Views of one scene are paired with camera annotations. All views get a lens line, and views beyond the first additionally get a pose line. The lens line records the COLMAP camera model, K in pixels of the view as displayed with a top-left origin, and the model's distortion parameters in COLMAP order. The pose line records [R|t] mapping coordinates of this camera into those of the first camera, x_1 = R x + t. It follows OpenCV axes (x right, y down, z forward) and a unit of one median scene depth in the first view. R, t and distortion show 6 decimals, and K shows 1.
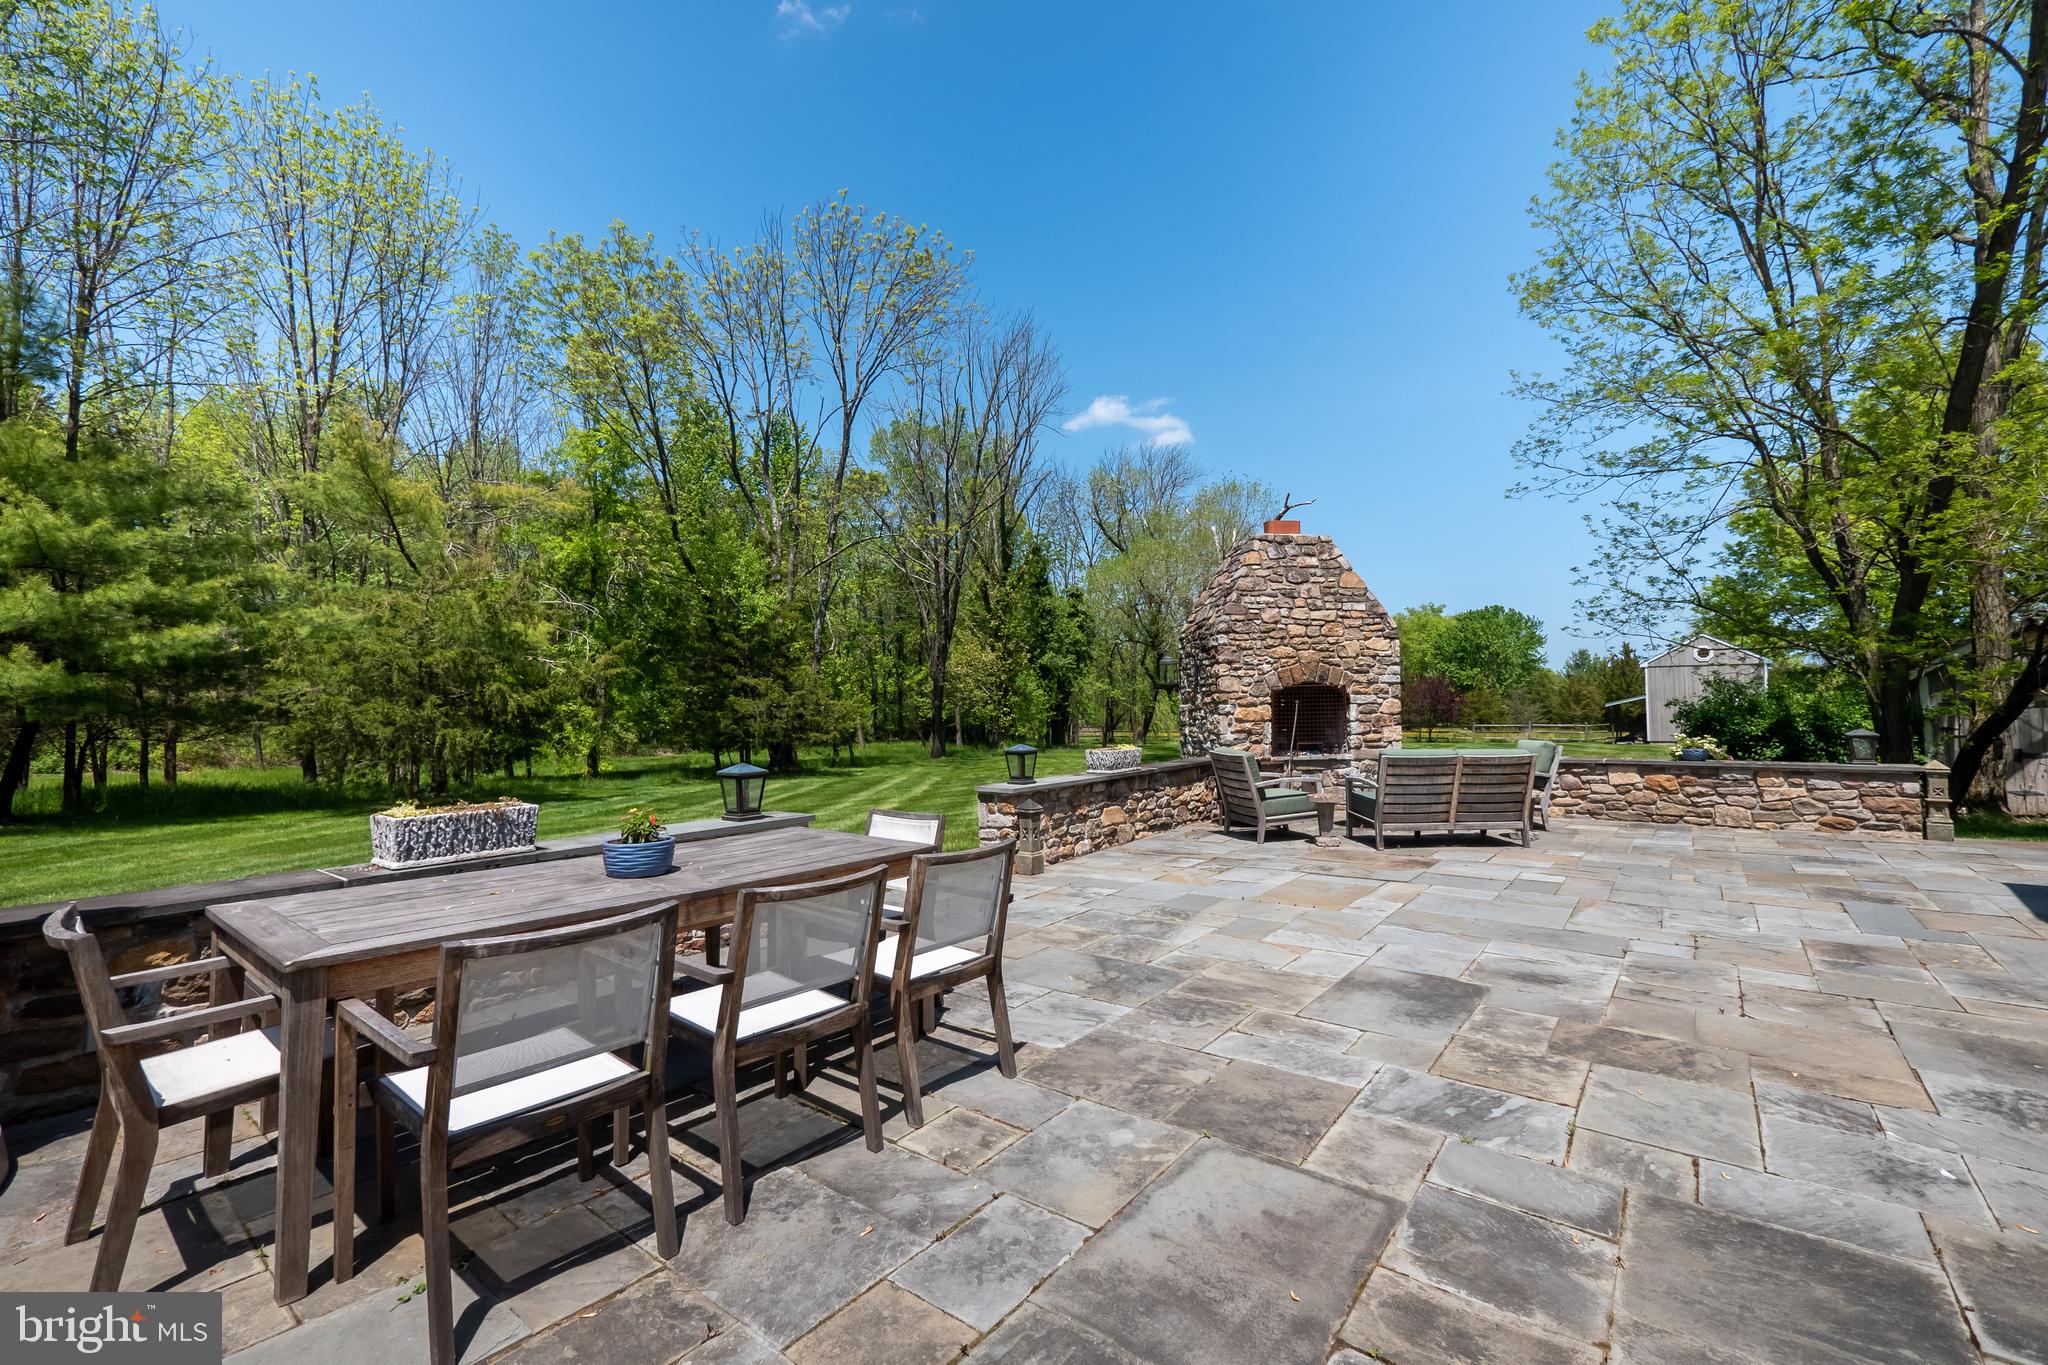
lens RADIAL K [[873.2, 0, 1016.7], [0, 873.2, 677.7], [0, 0, 1]] dist [-0.000732, -0.000094]
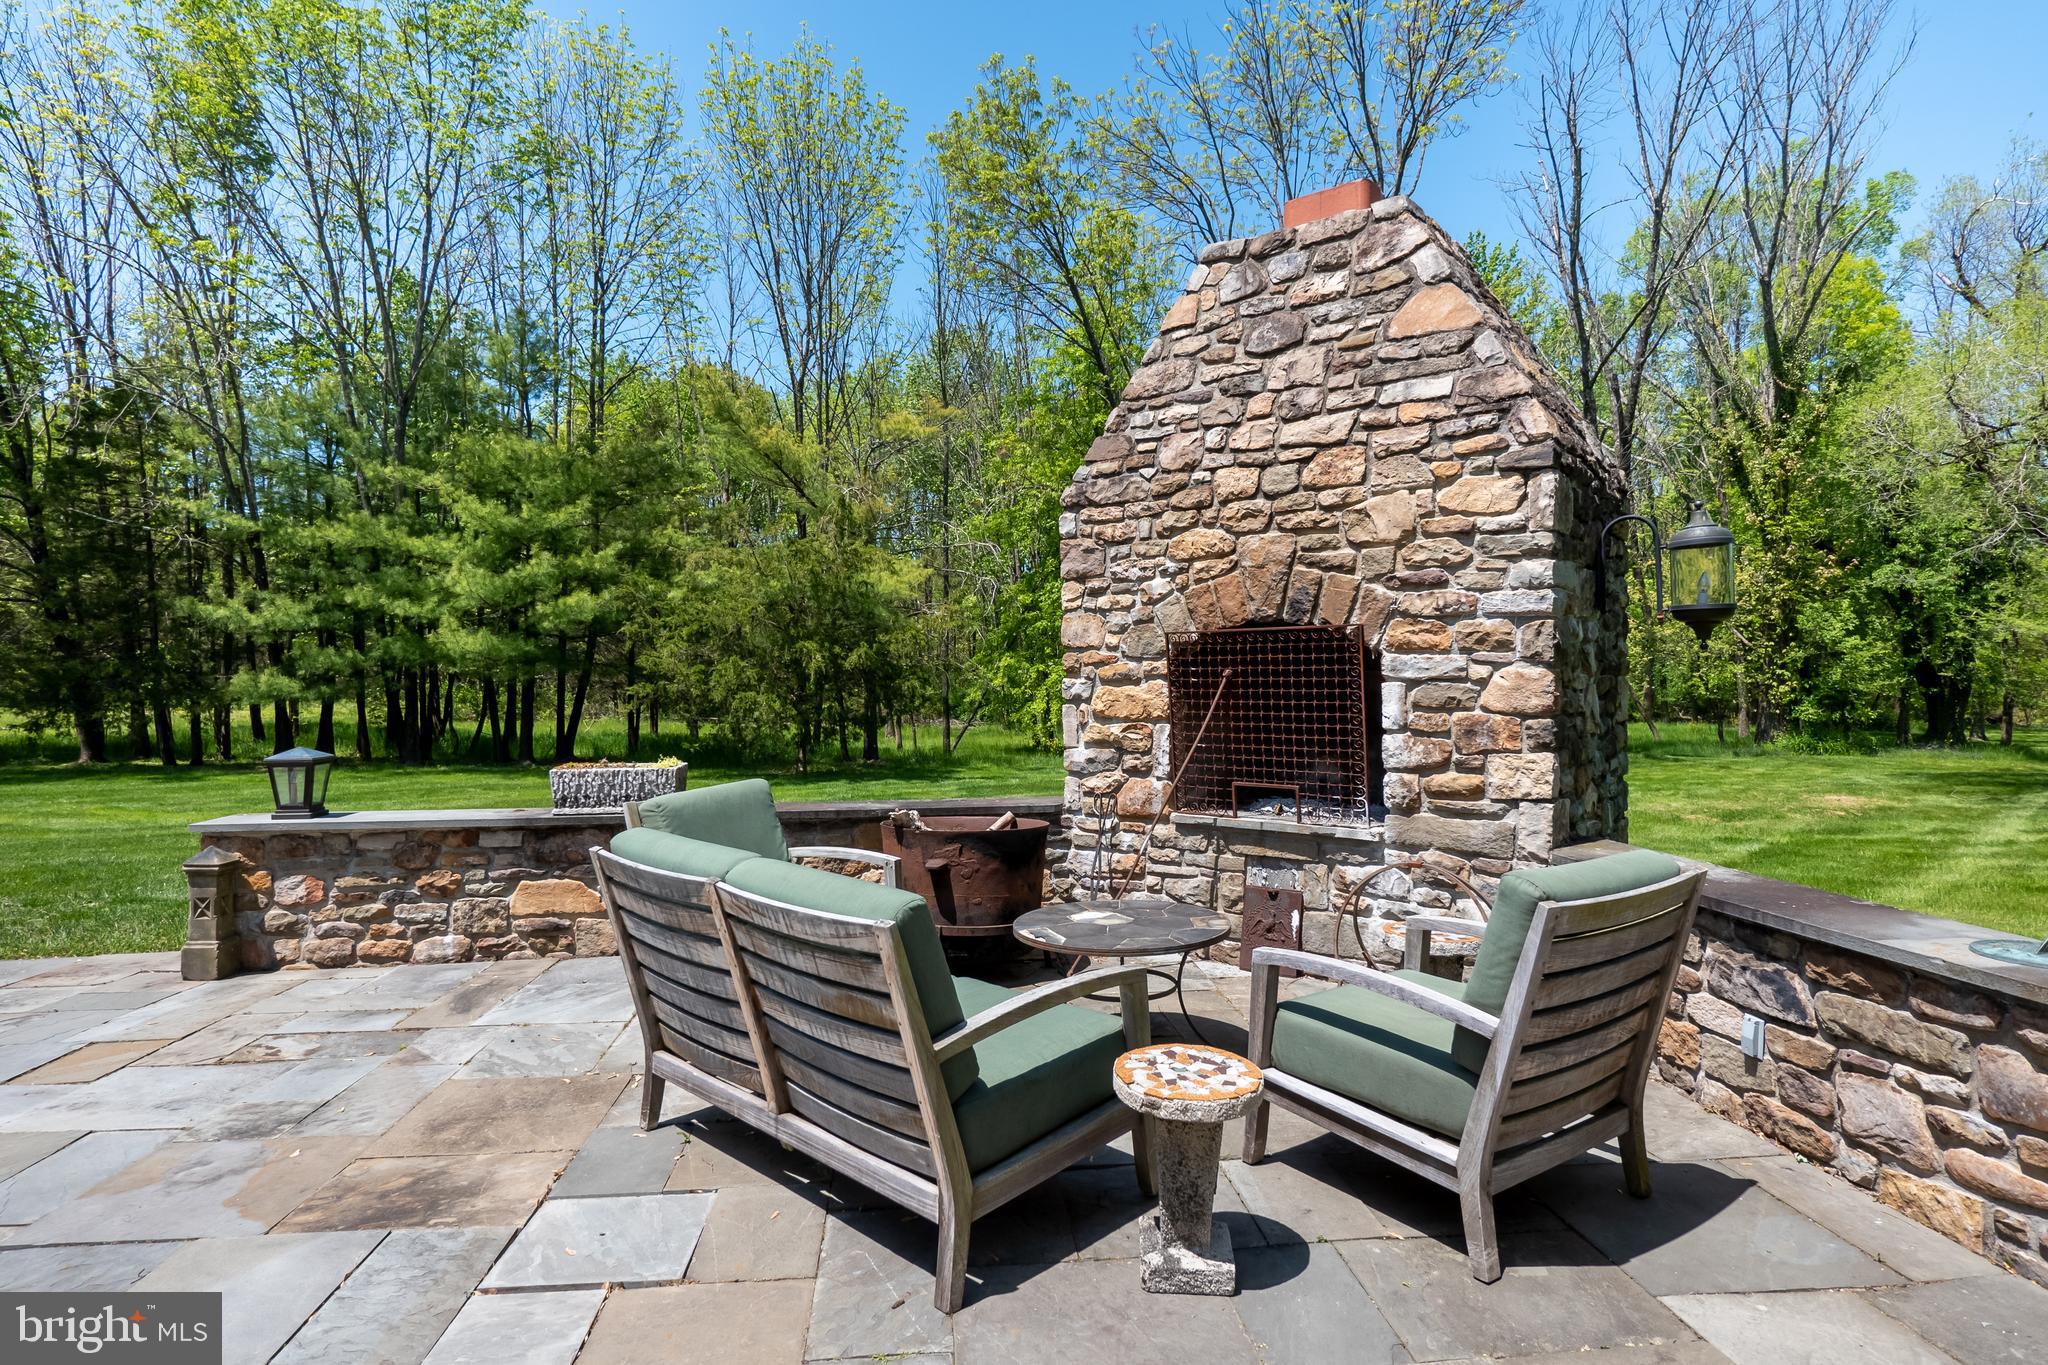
lens RADIAL K [[1105.0, 0, 1024.0], [0, 1105.0, 682.5], [0, 0, 1]] dist [0.003000, 0.000831]
pose [[0.684401, 0.015763, -0.728936, 0.605940], [0.021590, 0.998890, 0.041871, 0.009746], [0.728786, -0.044395, 0.683300, 0.607467]]
